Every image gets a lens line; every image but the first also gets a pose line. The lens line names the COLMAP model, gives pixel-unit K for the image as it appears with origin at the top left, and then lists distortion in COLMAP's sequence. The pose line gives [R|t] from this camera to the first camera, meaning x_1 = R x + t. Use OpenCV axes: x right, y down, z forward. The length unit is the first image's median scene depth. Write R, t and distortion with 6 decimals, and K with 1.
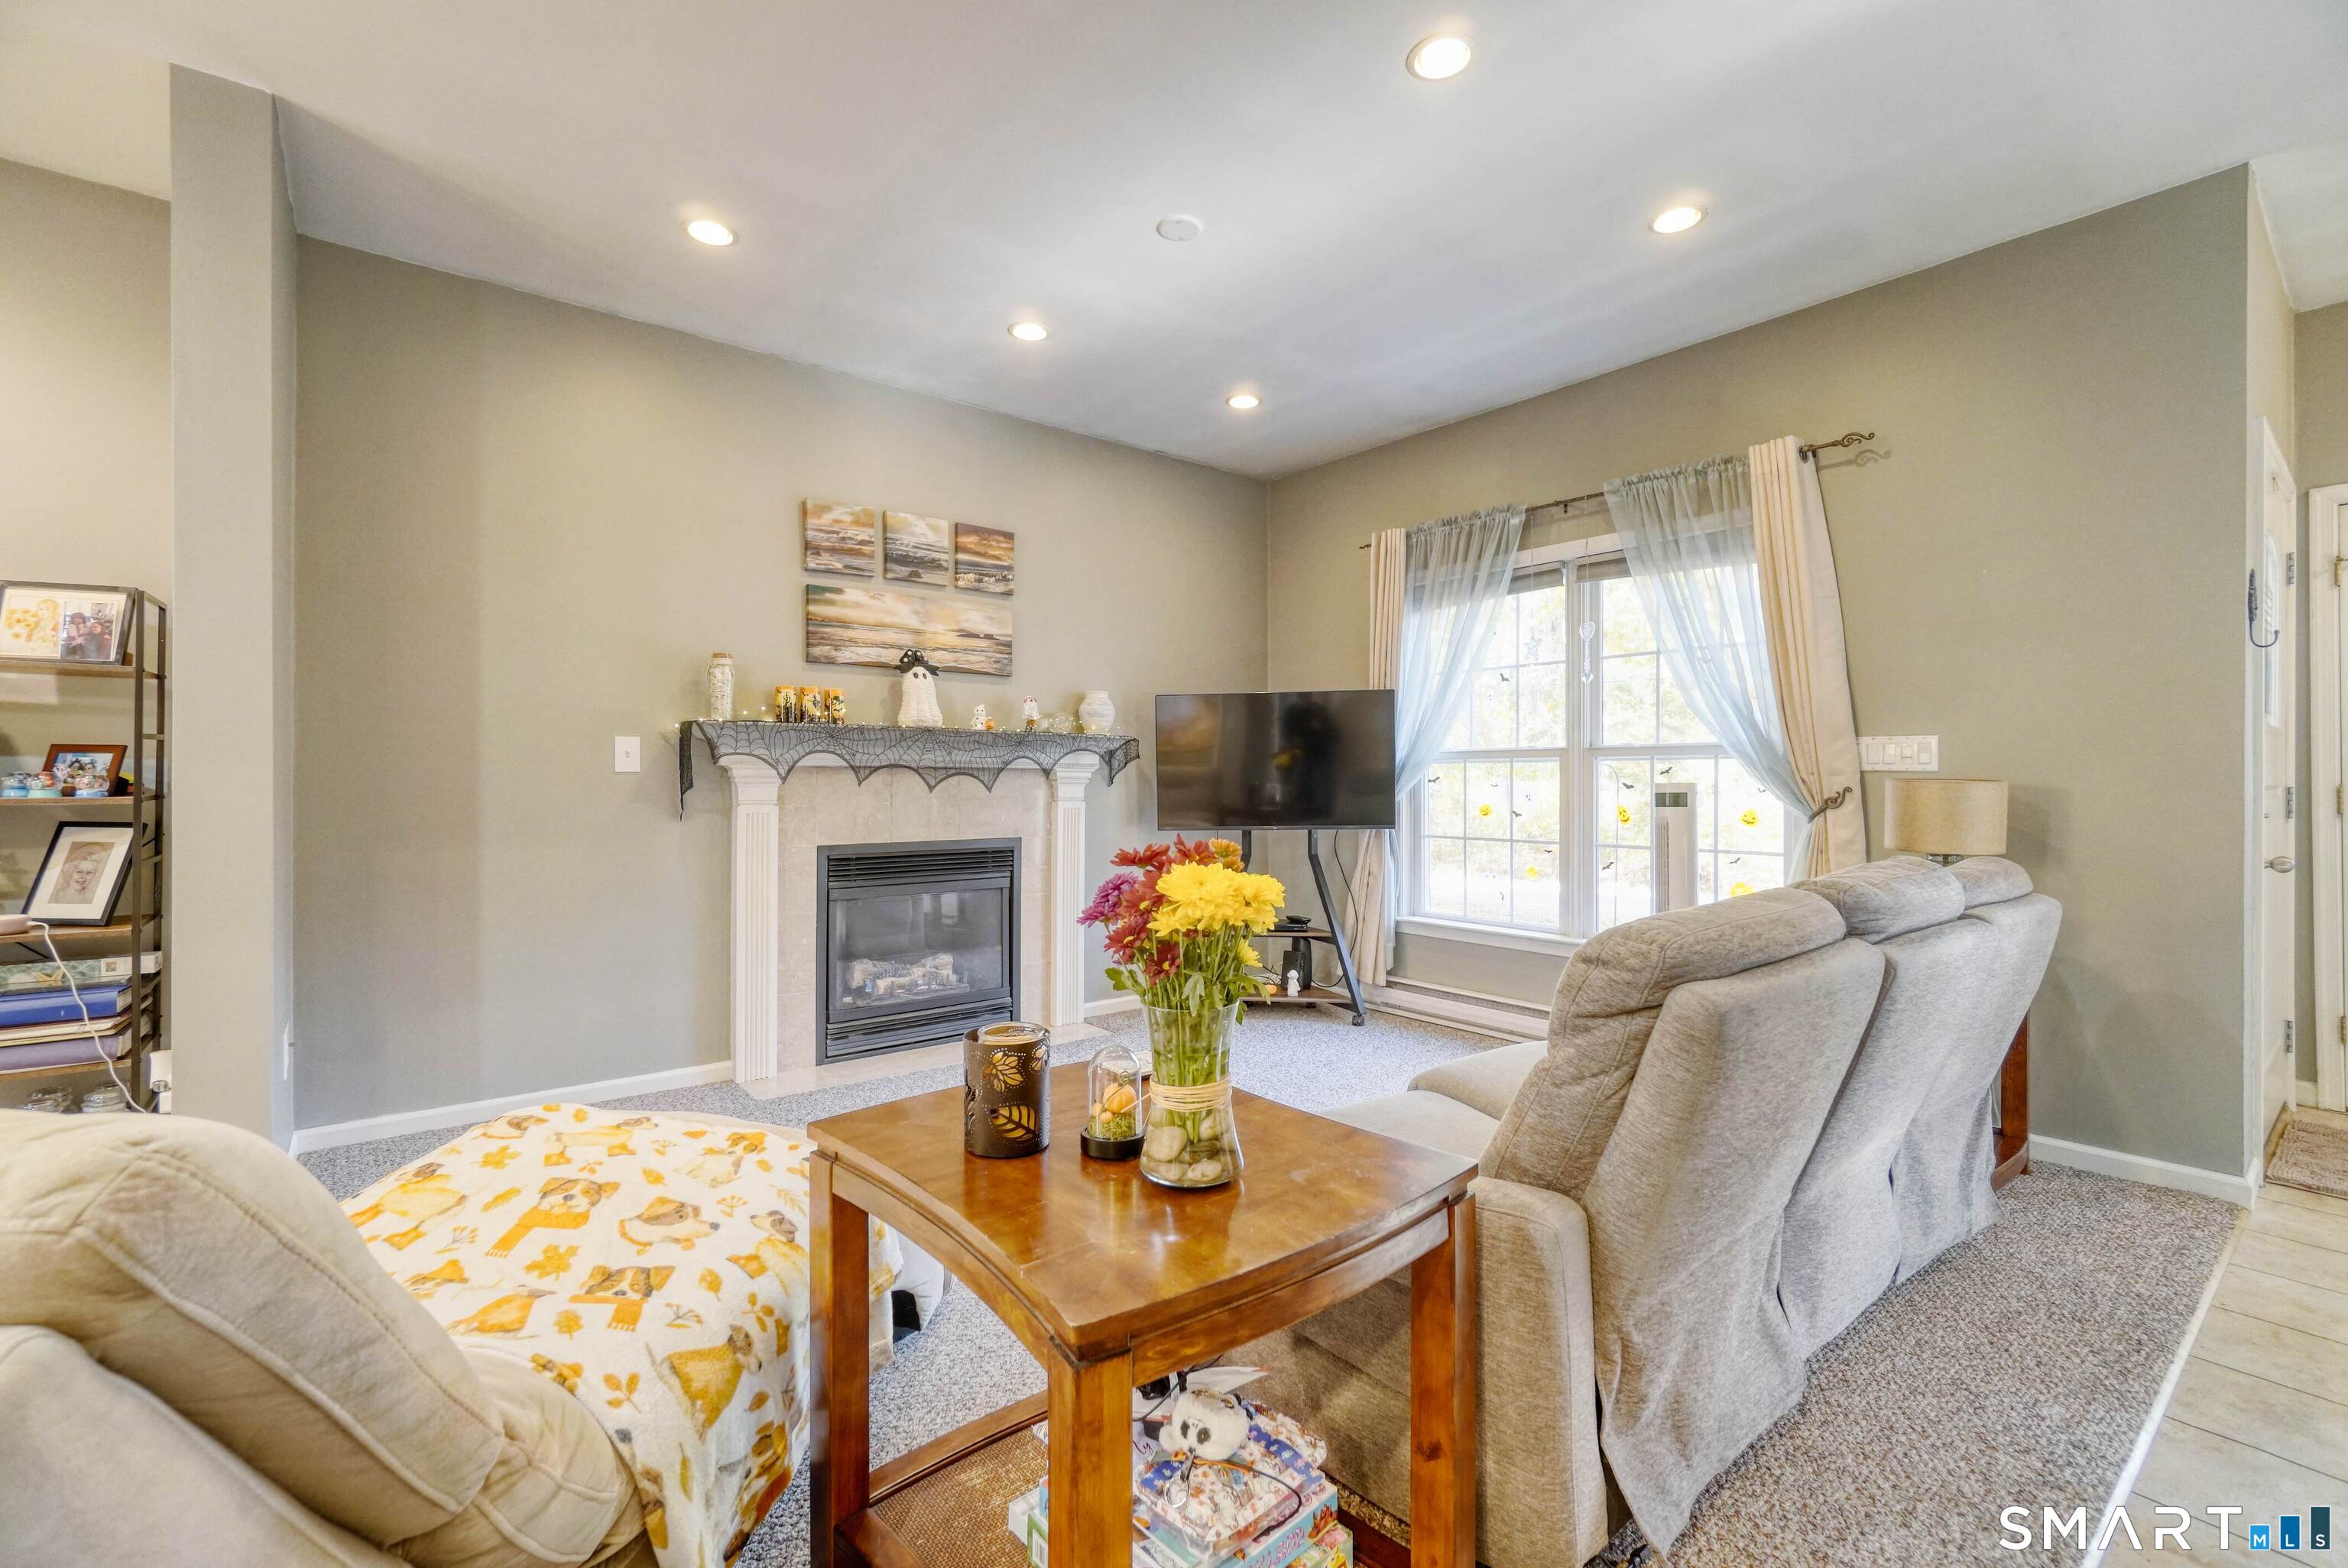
lens RADIAL K [[1013.1, 0, 1161.8], [0, 1013.1, 784.6], [0, 0, 1]] dist [-0.006275, 0.002162]
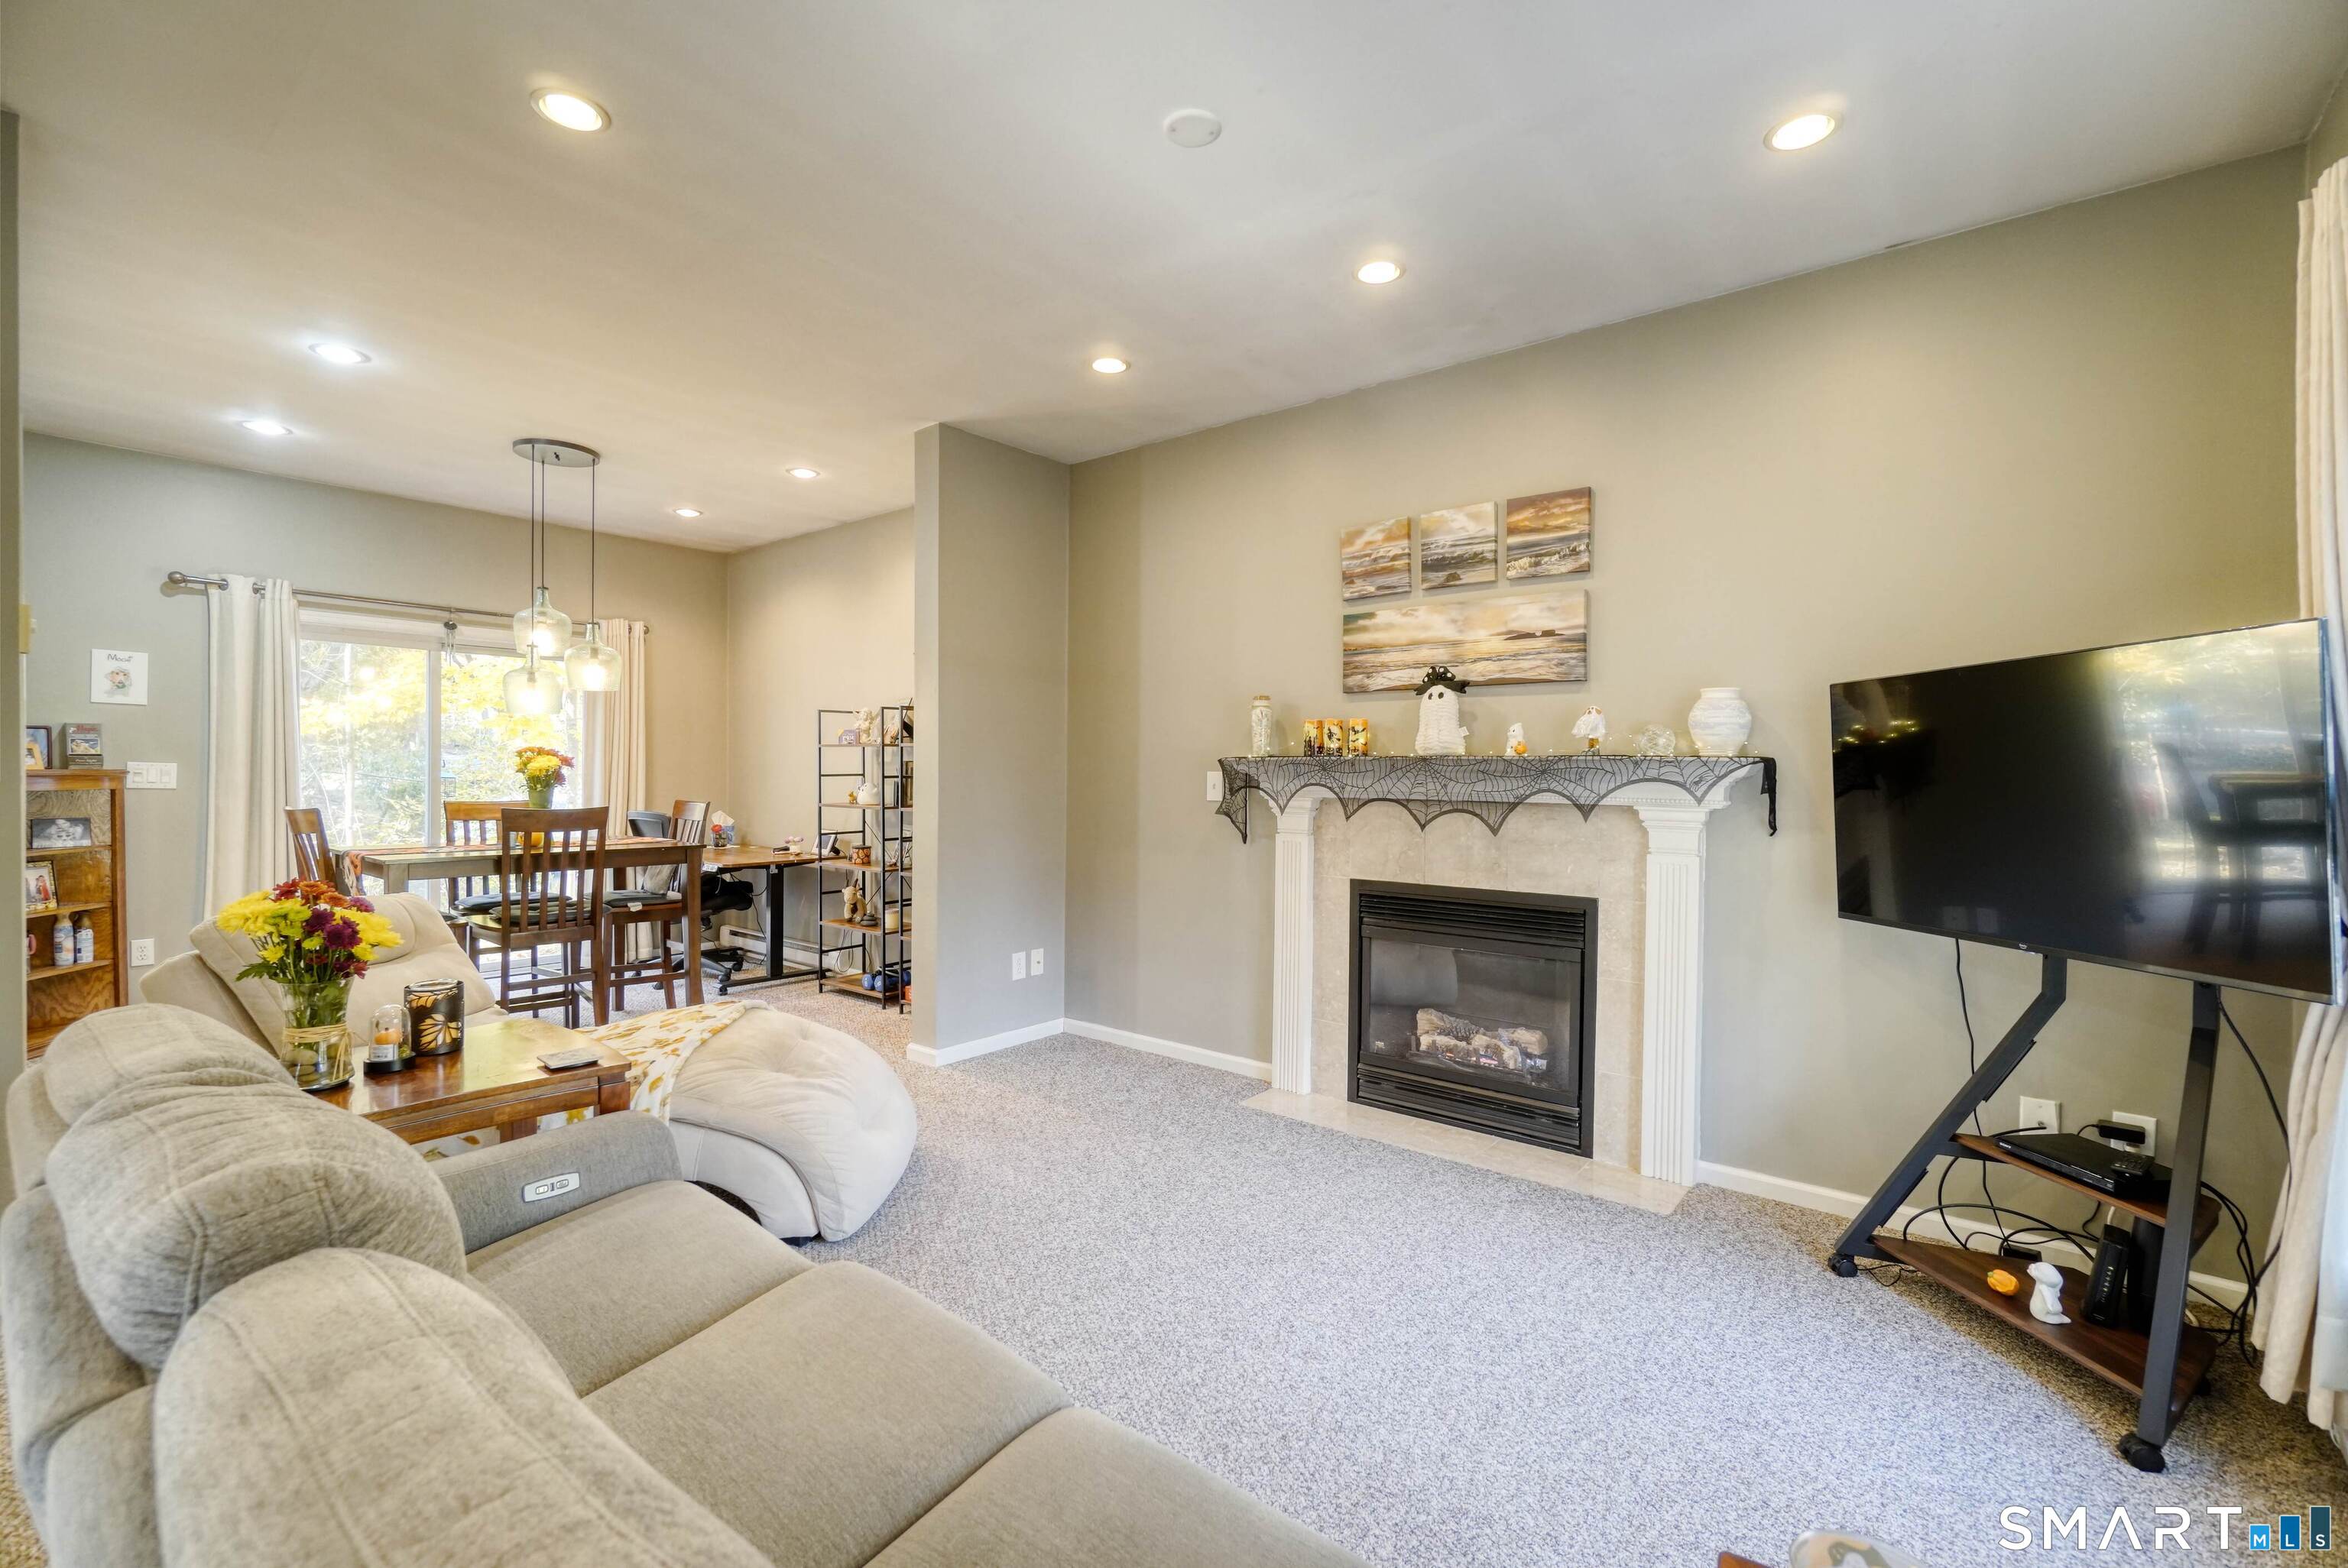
lens RADIAL K [[1013.1, 0, 1162.5], [0, 1013.1, 784.1], [0, 0, 1]] dist [-0.006275, 0.002162]
pose [[0.208257, 0.013077, -0.977987, 0.552878], [-0.010177, 0.999885, 0.011203, -0.038620], [0.978021, 0.007620, 0.208366, 0.580964]]
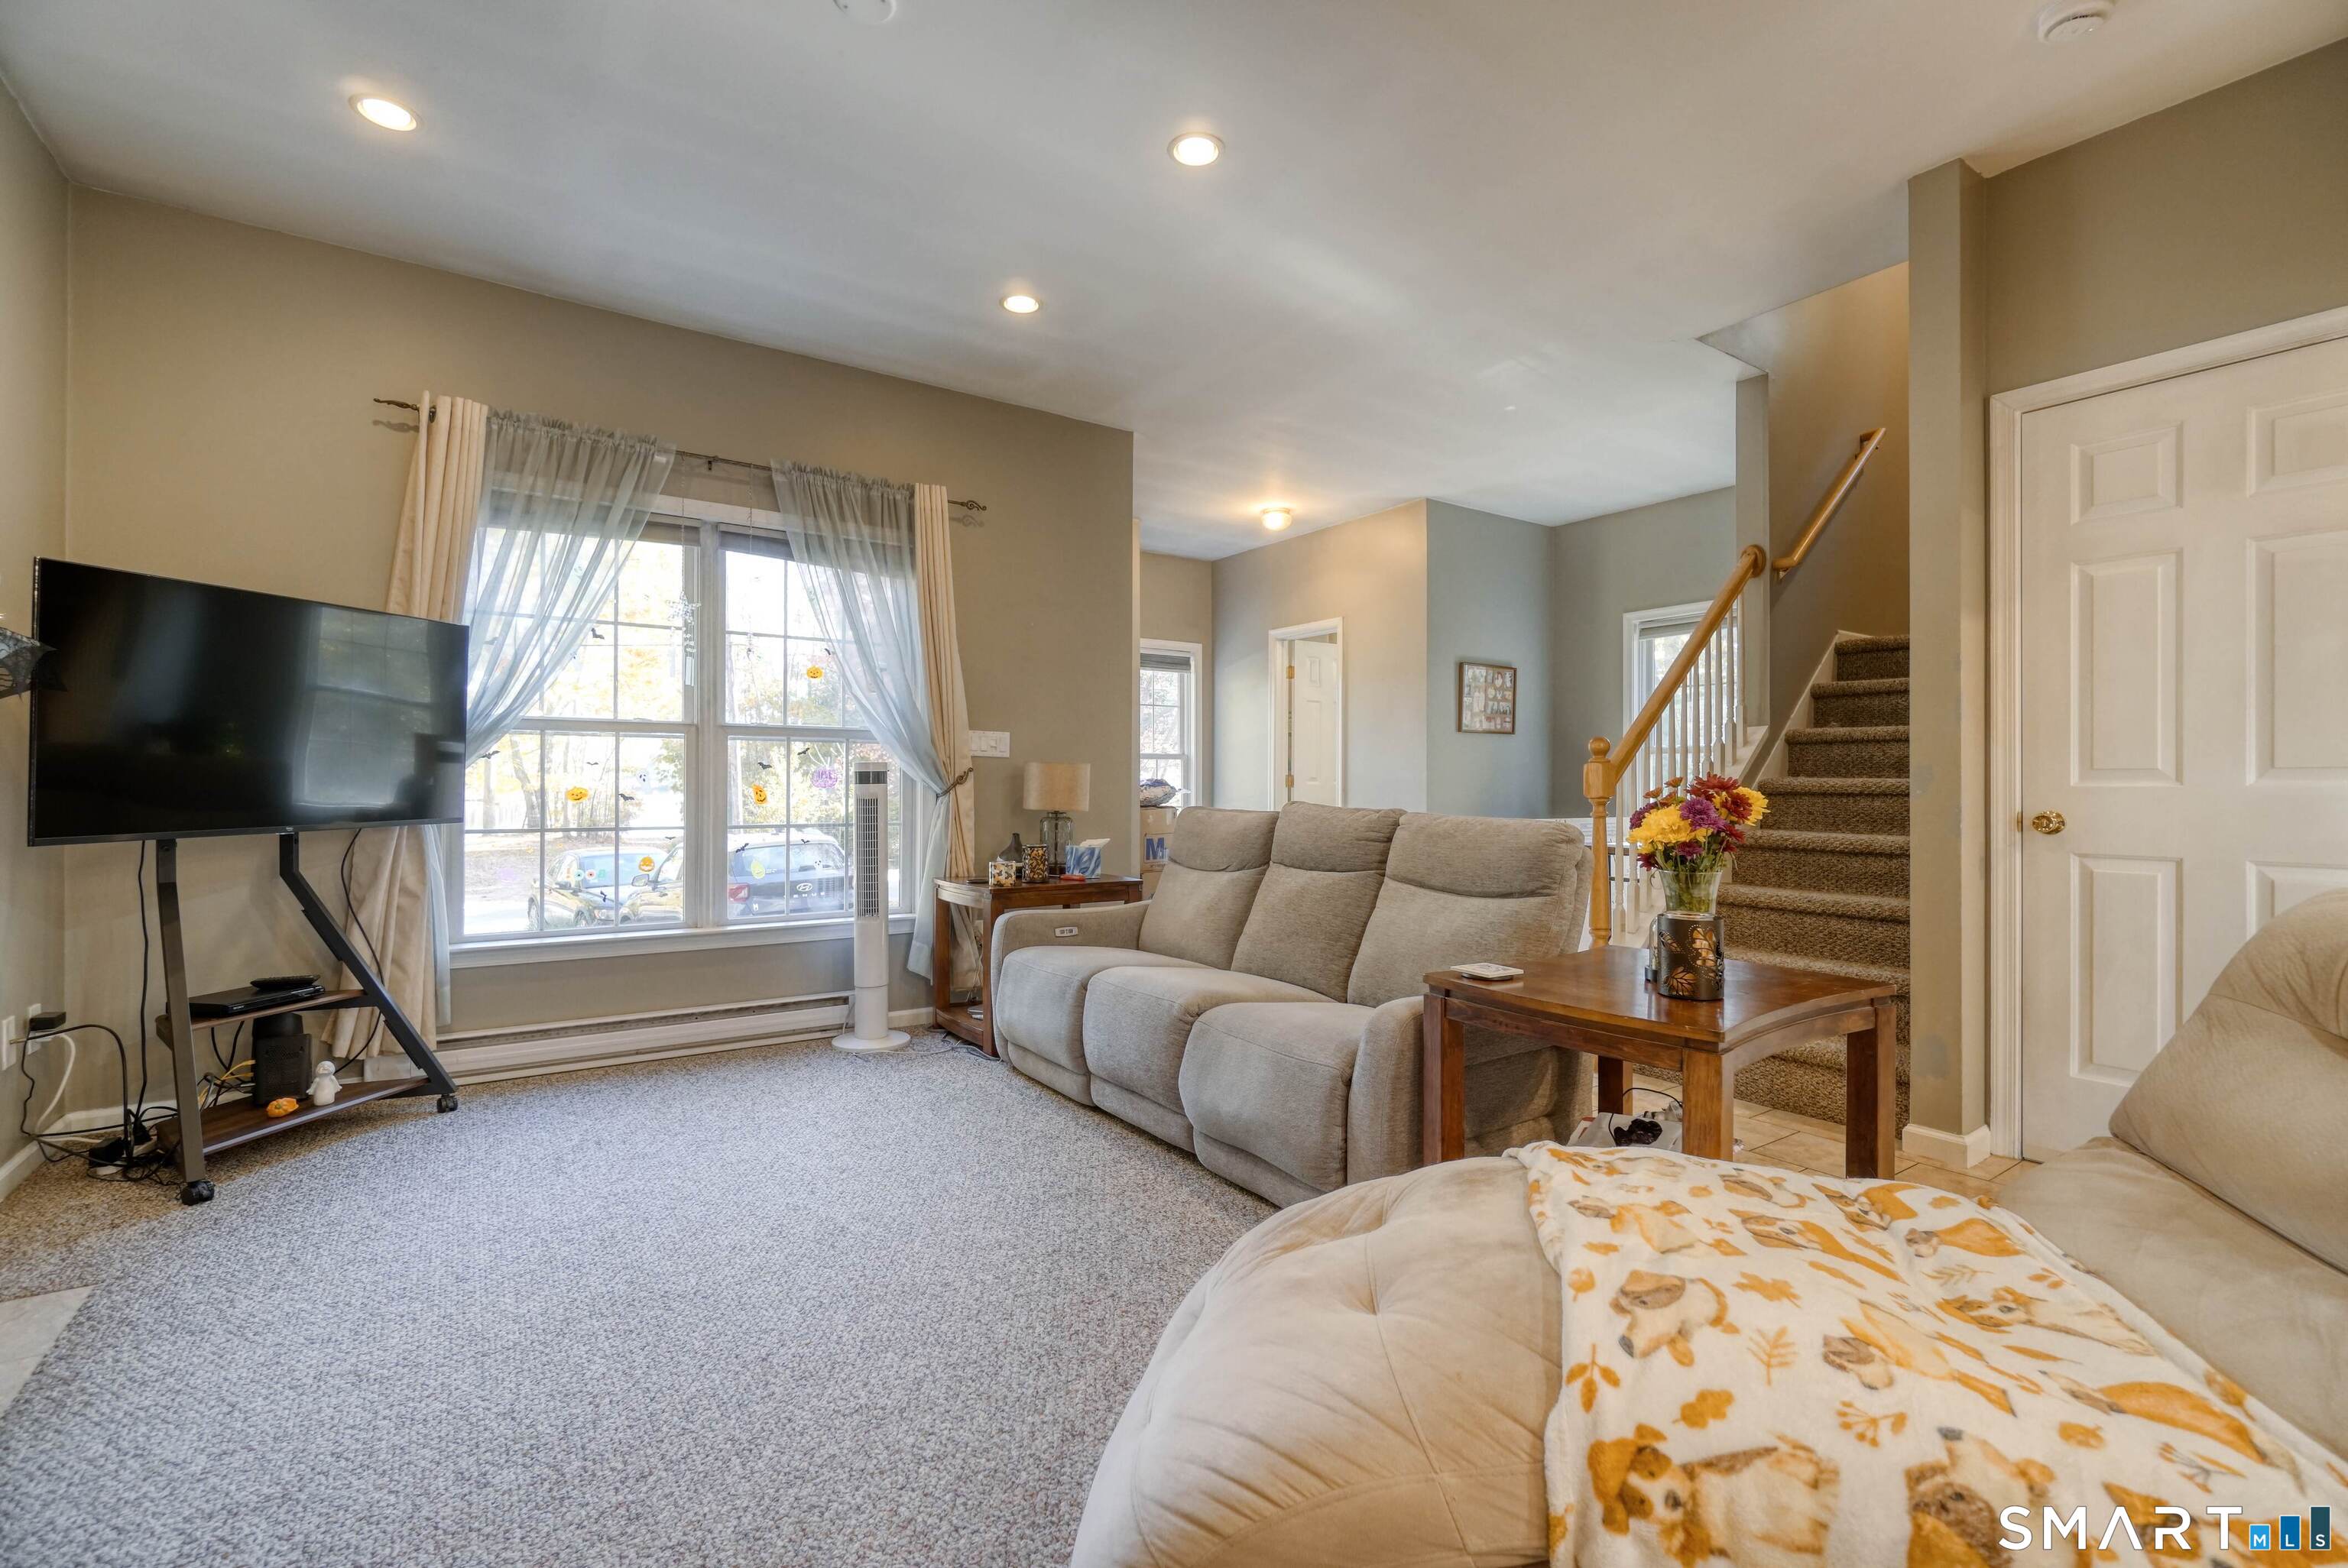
lens RADIAL K [[1013.1, 0, 1189.6], [0, 1013.1, 789.7], [0, 0, 1]] dist [-0.006275, 0.002162]
pose [[0.062217, -0.005791, 0.998046, -0.496467], [-0.000632, 0.999983, 0.005842, 0.018661], [-0.998062, -0.000994, 0.062213, 0.499377]]
